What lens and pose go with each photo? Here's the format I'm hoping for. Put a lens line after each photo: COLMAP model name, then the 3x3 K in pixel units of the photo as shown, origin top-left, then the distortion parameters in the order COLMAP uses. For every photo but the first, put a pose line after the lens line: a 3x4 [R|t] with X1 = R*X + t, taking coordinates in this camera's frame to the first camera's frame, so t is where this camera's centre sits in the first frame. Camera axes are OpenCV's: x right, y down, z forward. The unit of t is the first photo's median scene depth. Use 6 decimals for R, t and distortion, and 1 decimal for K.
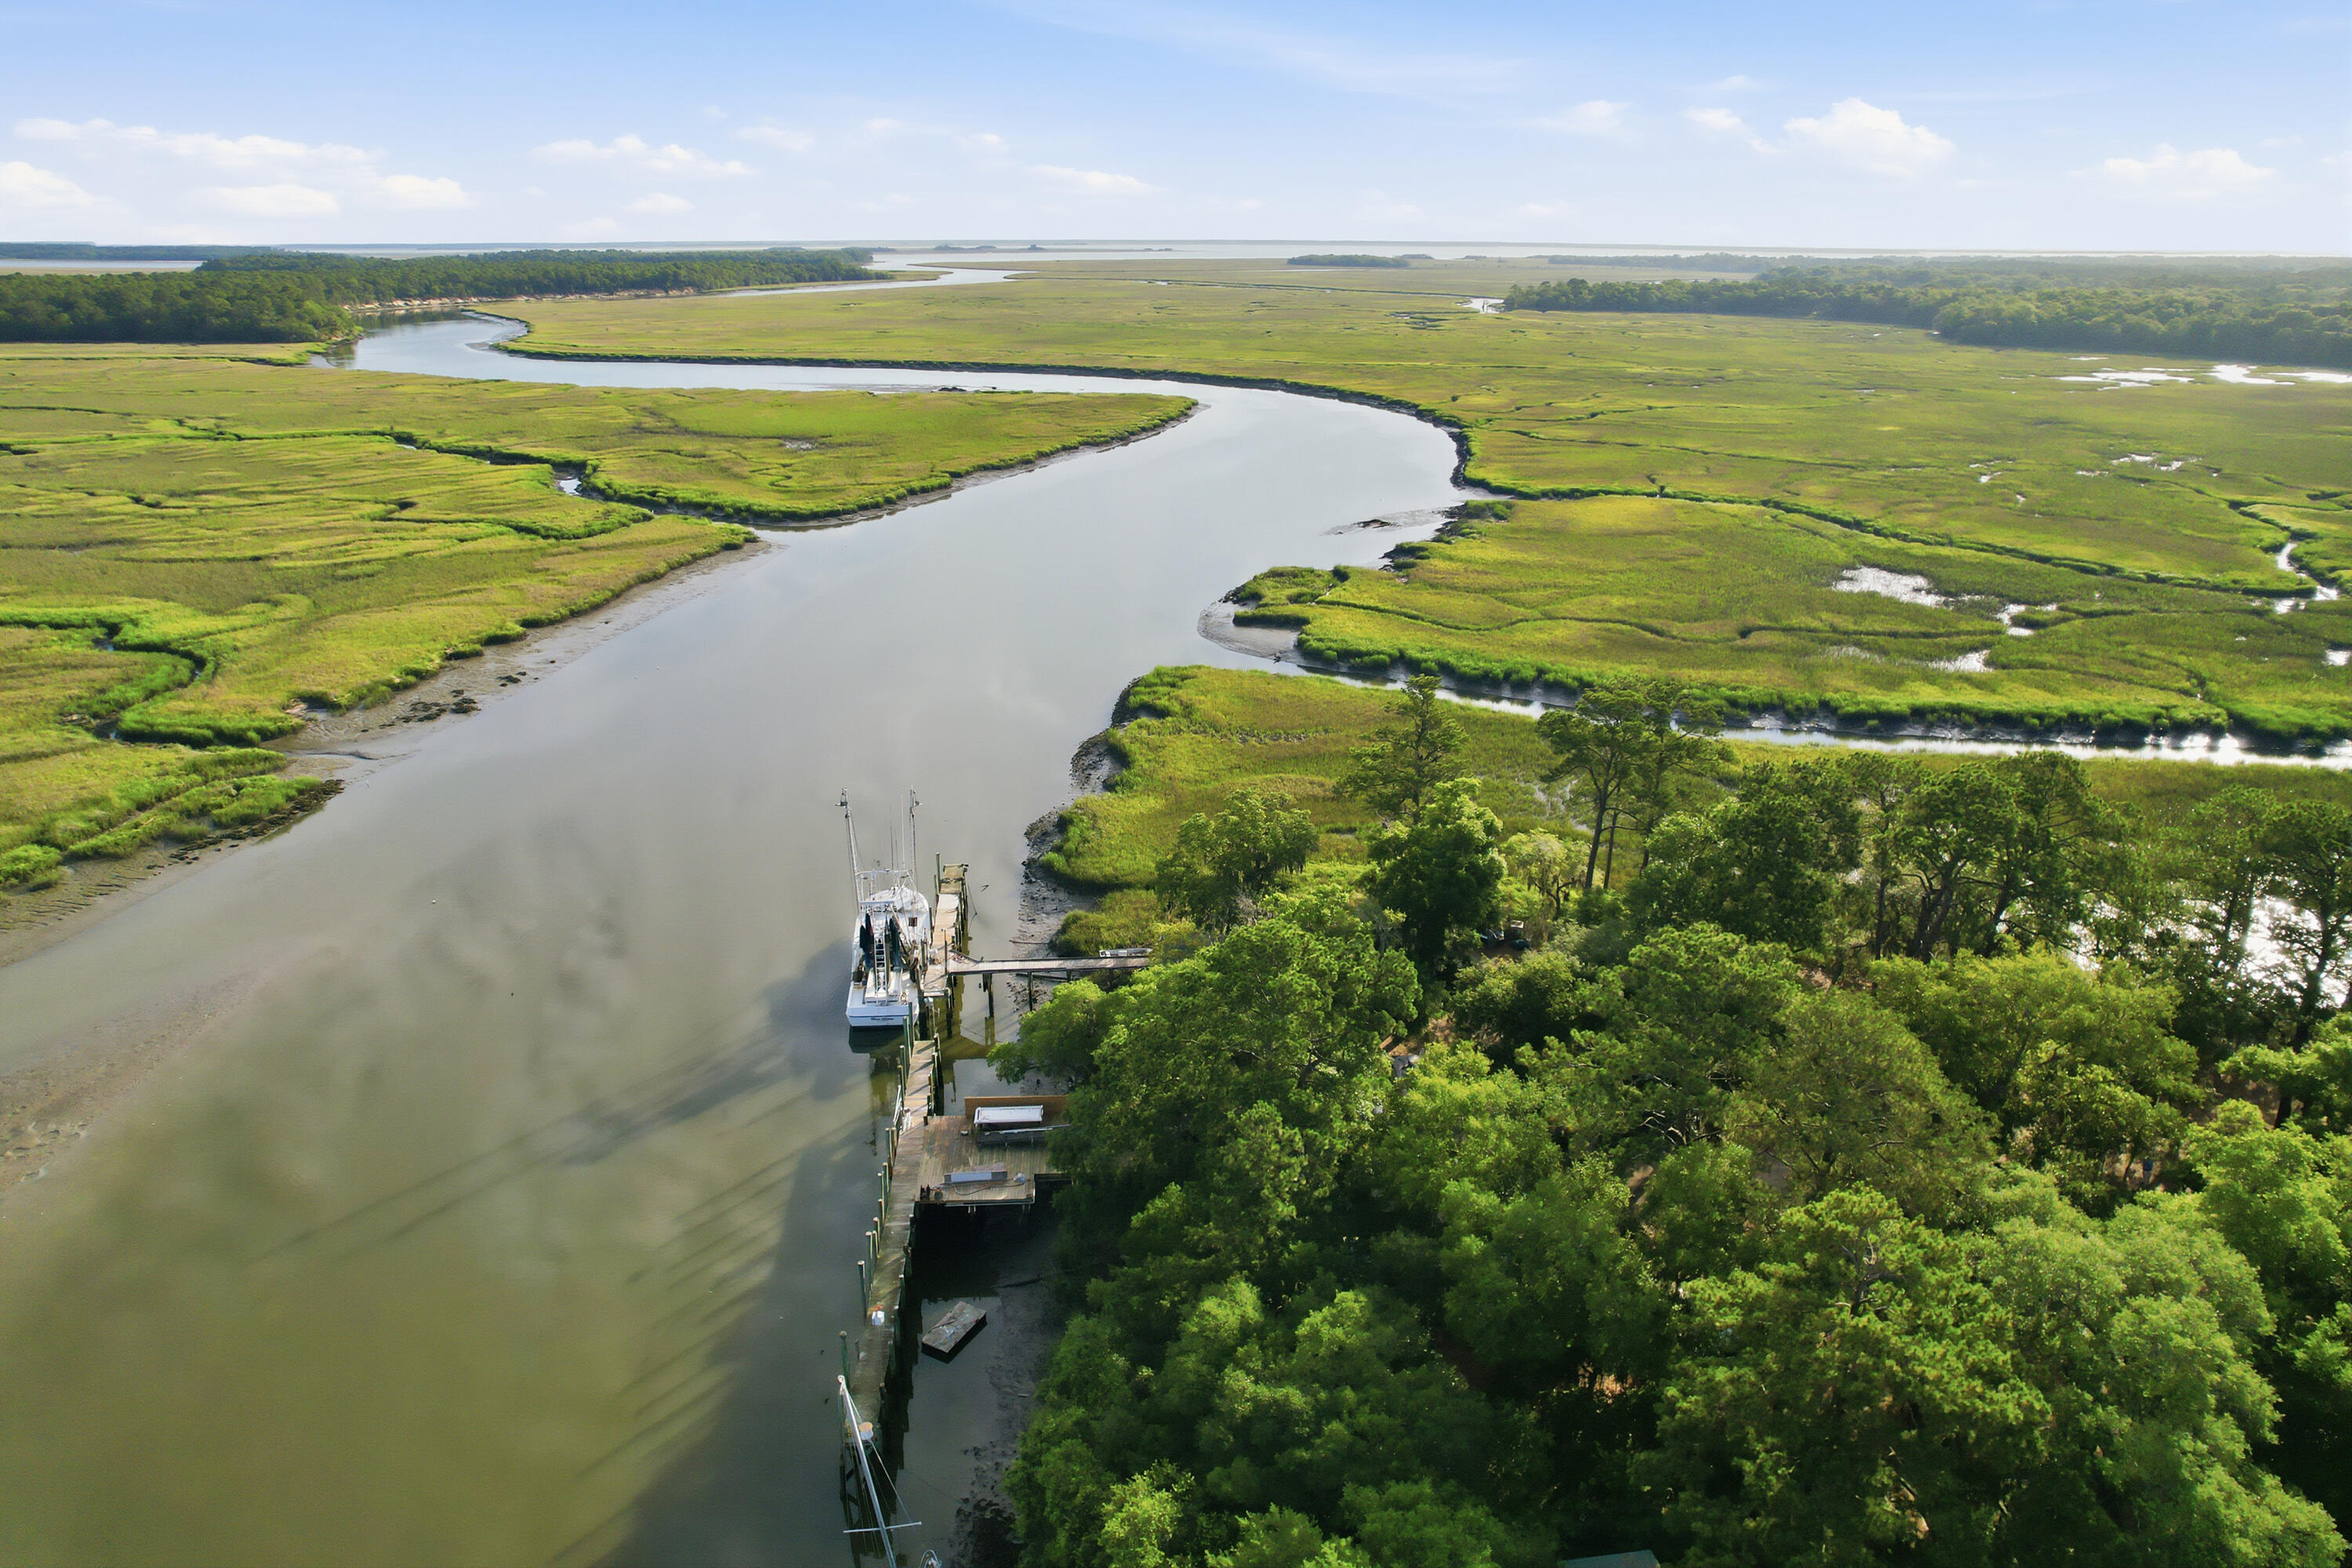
lens RADIAL K [[1487.6, 0, 1175.2], [0, 1487.6, 795.6], [0, 0, 1]] dist [-0.087082, 0.082524]
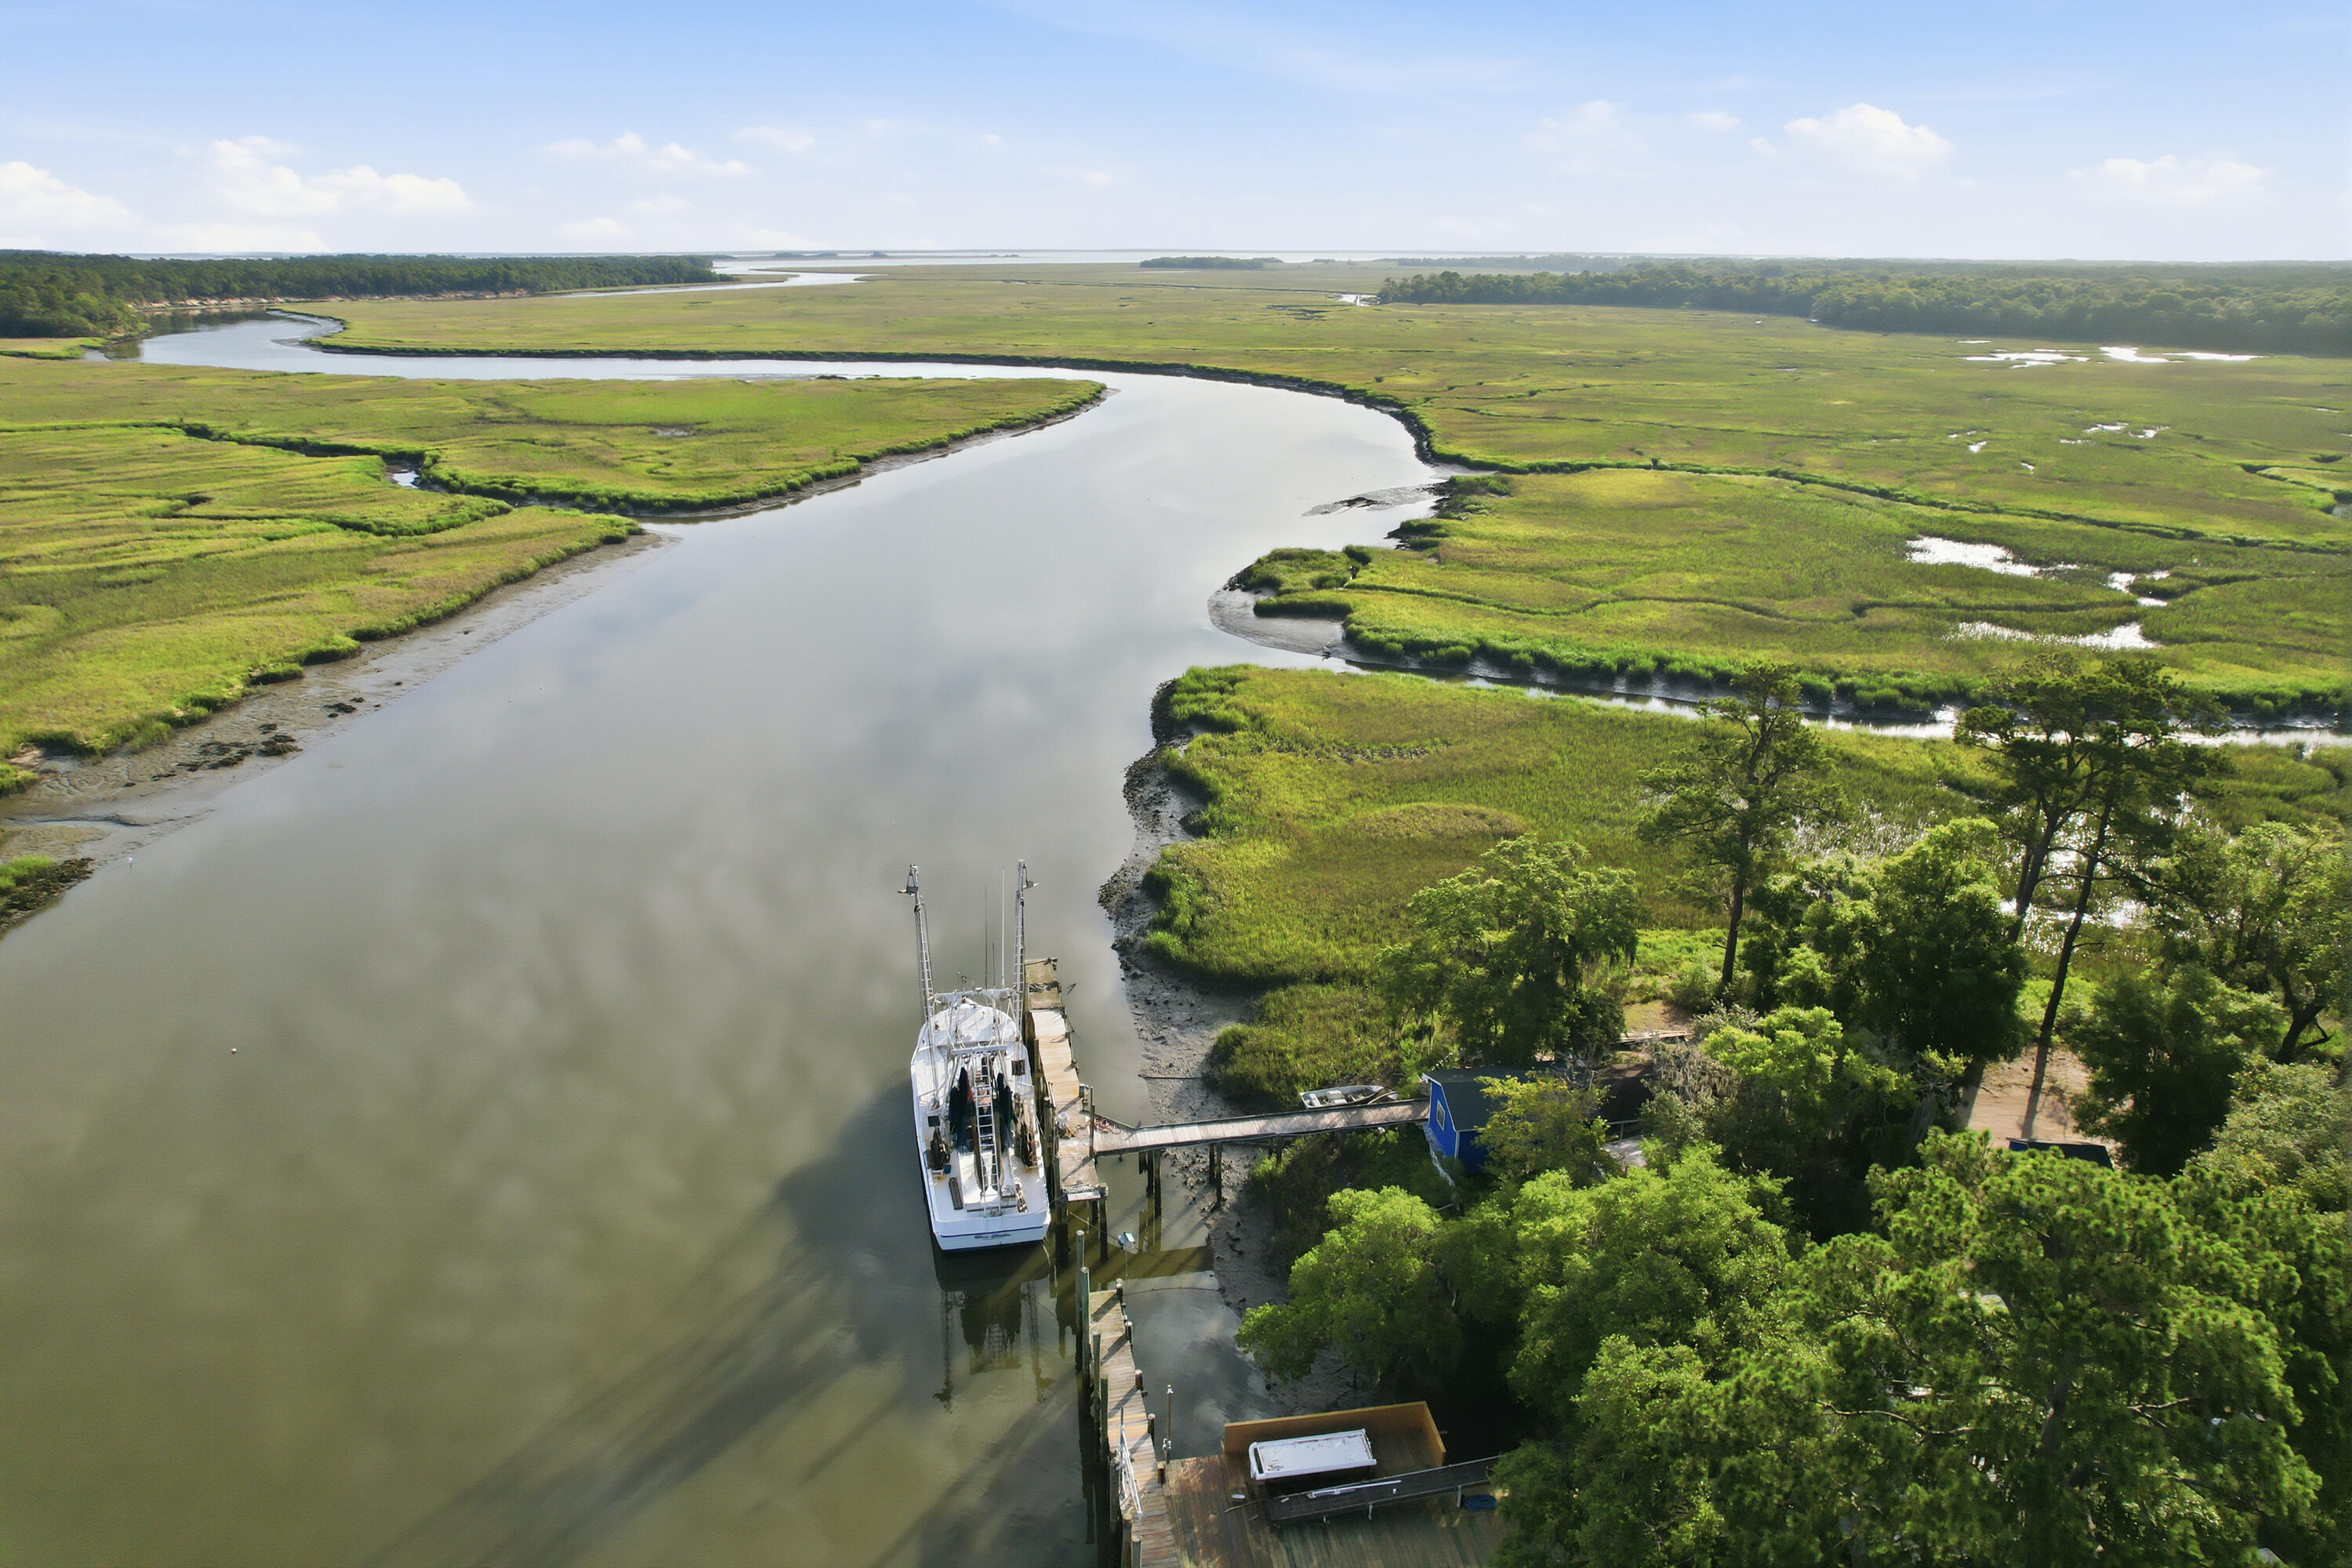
lens RADIAL K [[1487.6, 0, 1175.2], [0, 1487.6, 795.6], [0, 0, 1]] dist [-0.087082, 0.082524]
pose [[0.994967, -0.035347, 0.093759, -0.062494], [0.035838, 0.999351, -0.003564, -0.010275], [-0.093572, 0.006906, 0.995589, 0.135233]]
